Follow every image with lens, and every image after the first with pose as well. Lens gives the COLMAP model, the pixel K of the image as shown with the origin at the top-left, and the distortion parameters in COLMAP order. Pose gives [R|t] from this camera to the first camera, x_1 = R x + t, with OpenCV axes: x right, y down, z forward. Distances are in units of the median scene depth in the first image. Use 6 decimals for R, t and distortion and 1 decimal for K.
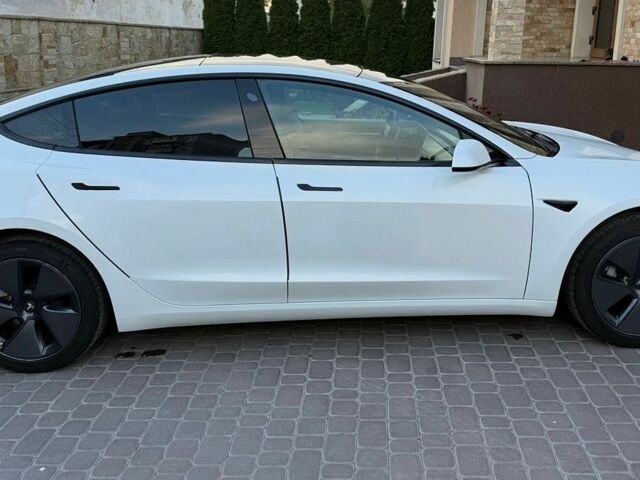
lens RADIAL K [[634.2, 0, 320.0], [0, 634.2, 240.0], [0, 0, 1]] dist [0.118902, -0.223822]
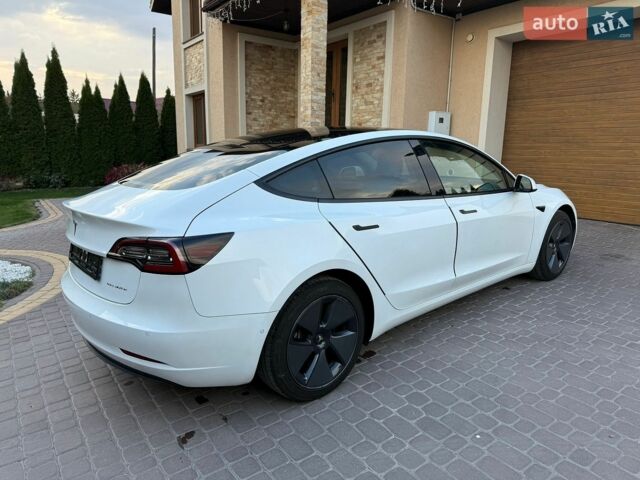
lens RADIAL K [[439.0, 0, 304.2], [0, 439.0, 279.8], [0, 0, 1]] dist [0.031709, -0.003464]
pose [[0.787702, -0.182936, 0.588269, -0.924314], [0.184614, 0.981104, 0.057897, -0.051759], [-0.587744, 0.062997, 0.806590, 0.373795]]
